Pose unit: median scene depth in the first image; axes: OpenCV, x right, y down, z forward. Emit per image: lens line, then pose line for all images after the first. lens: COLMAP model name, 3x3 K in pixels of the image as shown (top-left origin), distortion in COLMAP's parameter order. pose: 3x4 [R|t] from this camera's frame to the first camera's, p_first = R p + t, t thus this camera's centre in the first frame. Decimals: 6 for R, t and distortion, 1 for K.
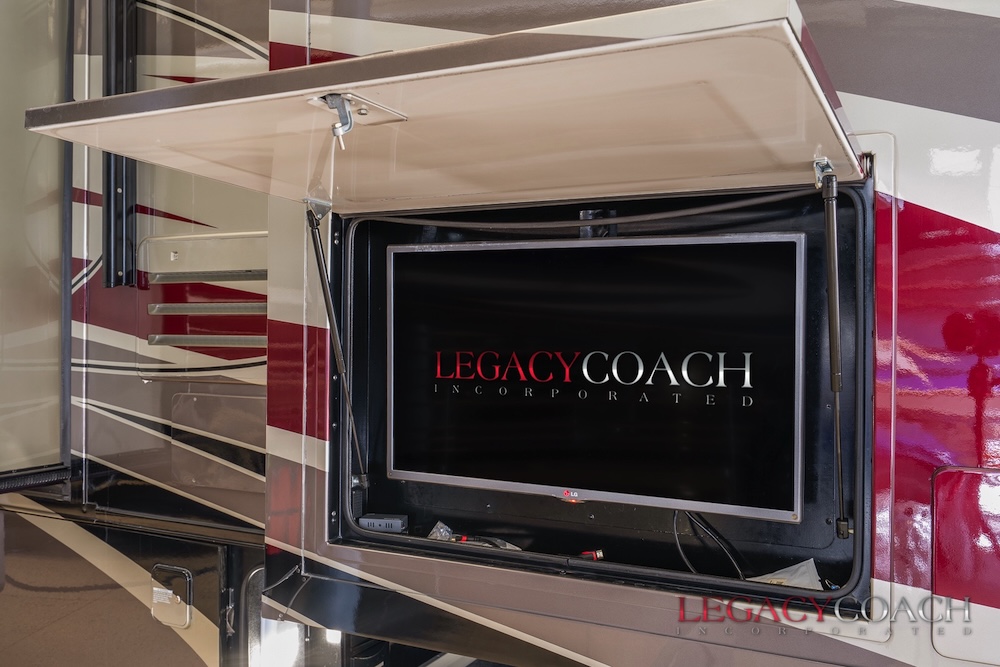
lens RADIAL K [[870.6, 0, 498.4], [0, 870.6, 334.1], [0, 0, 1]] dist [0.009807, 0.003330]
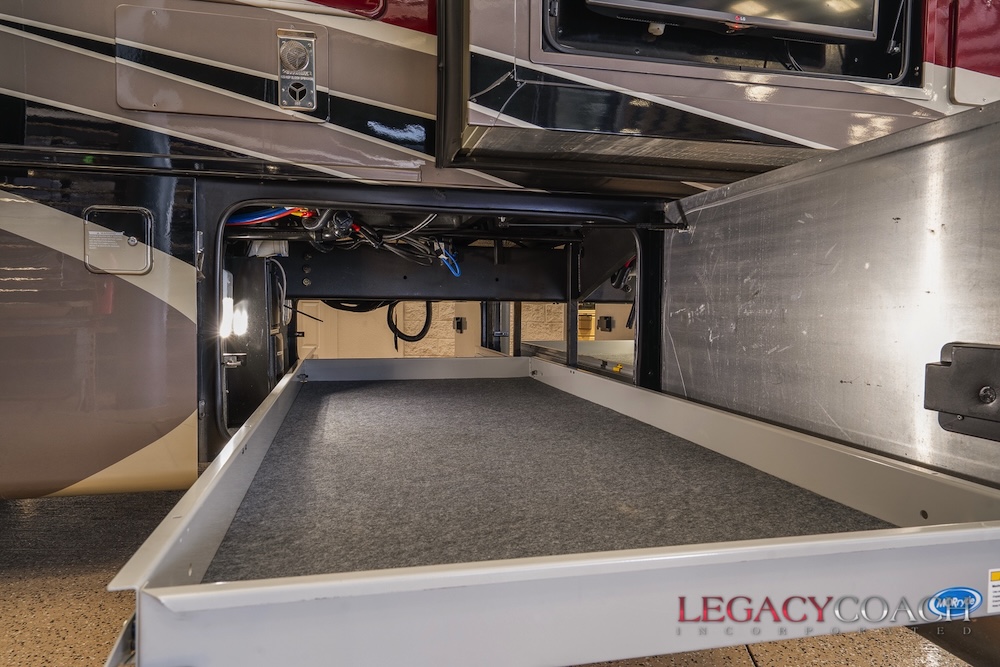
lens RADIAL K [[636.6, 0, 498.8], [0, 636.6, 333.6], [0, 0, 1]] dist [0.000243, 0.000091]
pose [[0.760525, -0.031168, 0.648560, -0.749599], [-0.001652, 0.998751, 0.049934, 0.543021], [-0.649307, -0.039047, 0.759524, 0.411551]]
